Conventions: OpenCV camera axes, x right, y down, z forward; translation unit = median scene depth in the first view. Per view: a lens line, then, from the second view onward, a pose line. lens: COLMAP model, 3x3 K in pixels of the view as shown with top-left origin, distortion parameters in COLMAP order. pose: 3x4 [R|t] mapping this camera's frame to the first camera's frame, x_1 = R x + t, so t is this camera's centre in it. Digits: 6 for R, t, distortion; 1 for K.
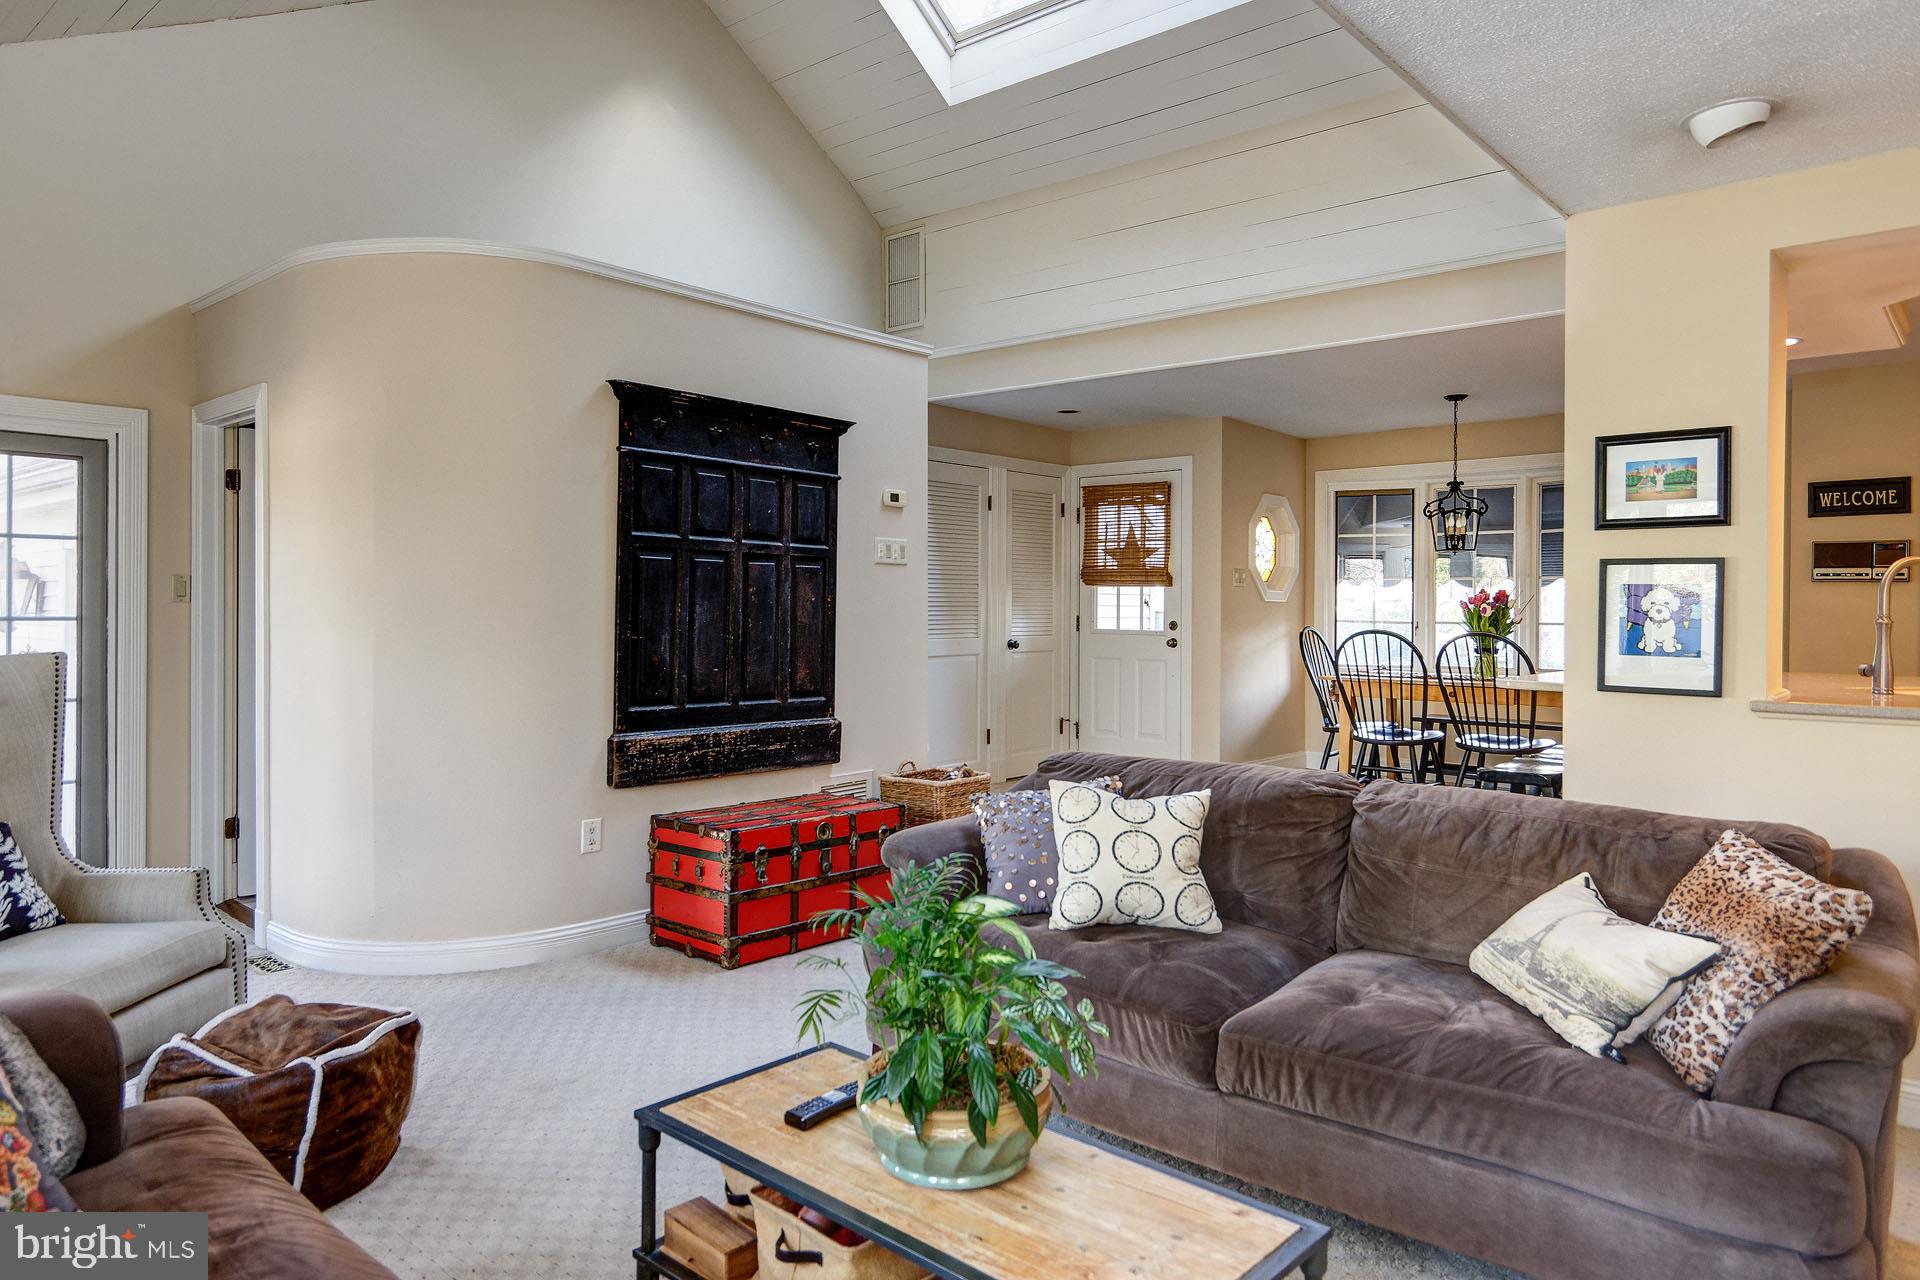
lens RADIAL K [[1212.7, 0, 958.0], [0, 1212.7, 619.3], [0, 0, 1]] dist [0.001821, -0.000232]
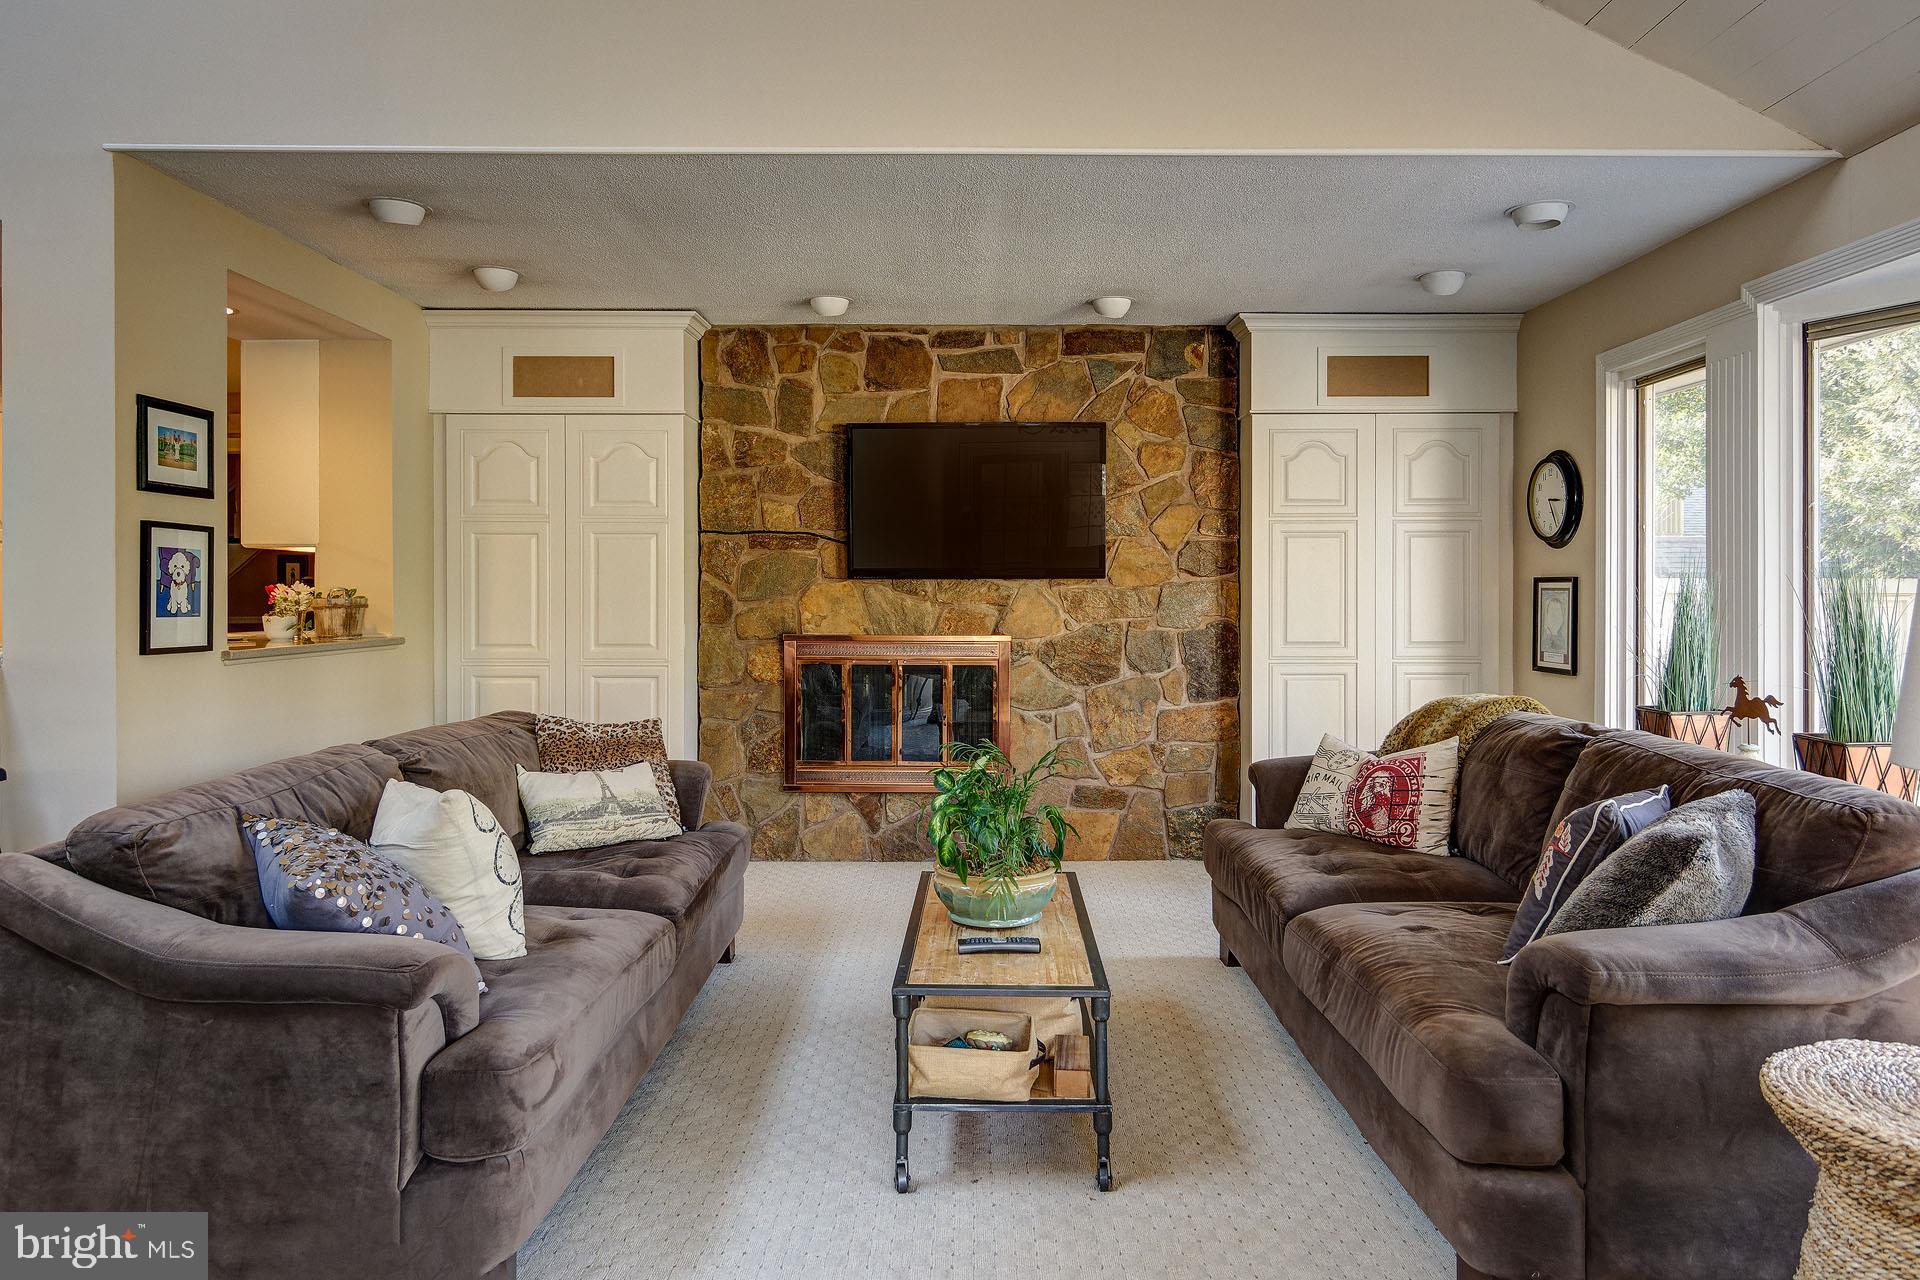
lens RADIAL K [[1212.7, 0, 982.5], [0, 1212.7, 598.7], [0, 0, 1]] dist [0.001821, -0.000232]
pose [[-0.653304, -0.013588, 0.756974, -0.672998], [0.007717, 0.999667, 0.024605, -0.005835], [-0.757057, 0.021917, -0.652981, 1.162156]]
